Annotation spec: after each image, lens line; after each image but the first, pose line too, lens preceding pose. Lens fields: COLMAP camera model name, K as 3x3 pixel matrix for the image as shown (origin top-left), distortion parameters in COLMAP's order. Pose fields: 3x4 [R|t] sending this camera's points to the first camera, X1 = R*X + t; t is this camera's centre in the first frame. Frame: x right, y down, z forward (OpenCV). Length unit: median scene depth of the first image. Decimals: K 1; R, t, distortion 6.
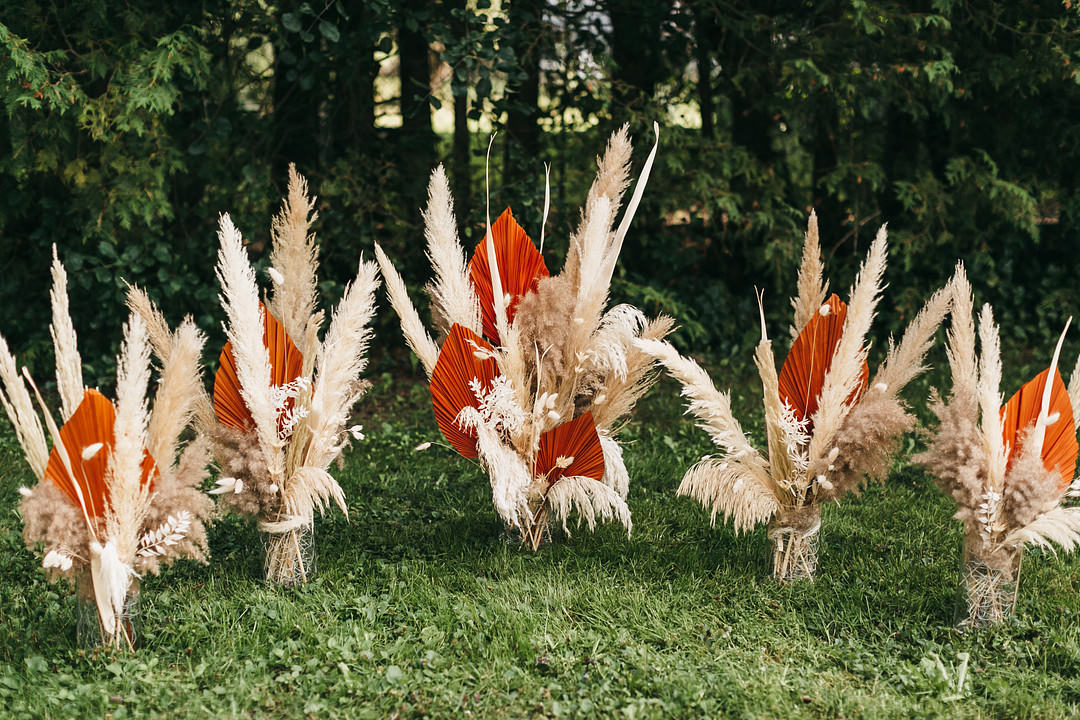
lens RADIAL K [[1633.1, 0, 540.6], [0, 1633.1, 360.0], [0, 0, 1]] dist [0.165410, 0.000000]
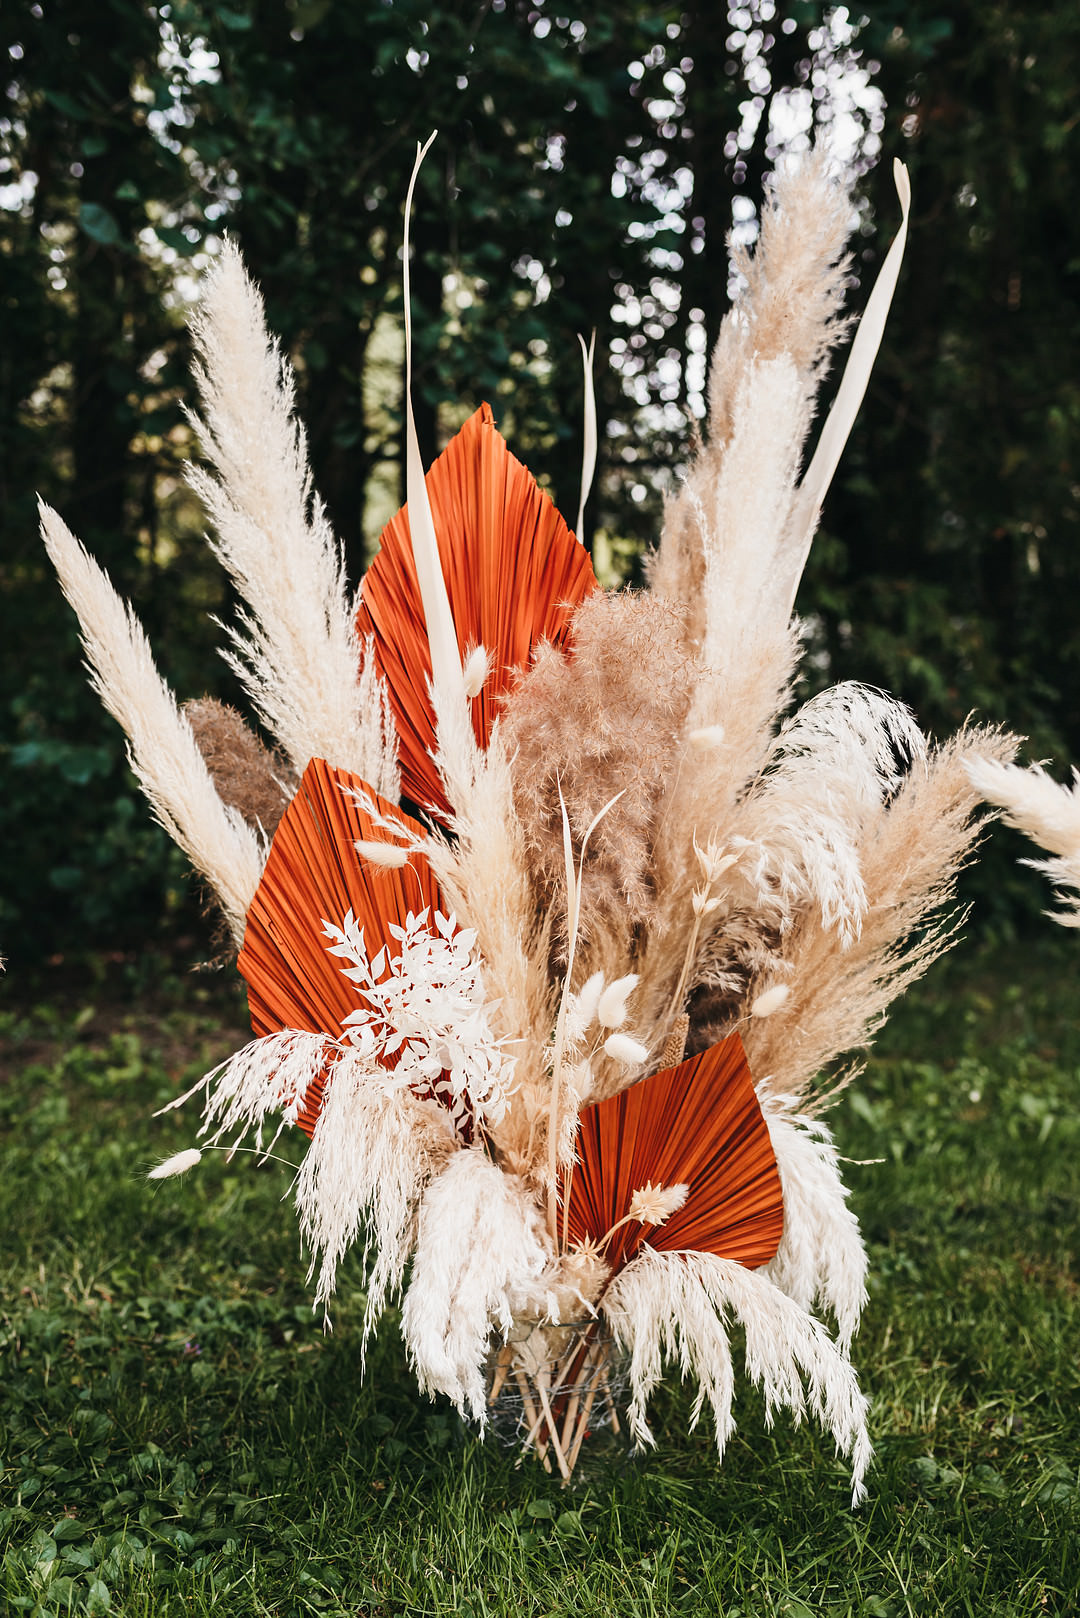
lens RADIAL K [[1603.5, 0, 536.6], [0, 1603.5, 808.3], [0, 0, 1]] dist [0.023244, 0.000000]
pose [[0.999525, -0.001159, -0.030810, 0.001087], [-0.002923, 0.991233, -0.132094, 0.028514], [0.030693, 0.132121, 0.990758, 0.692563]]
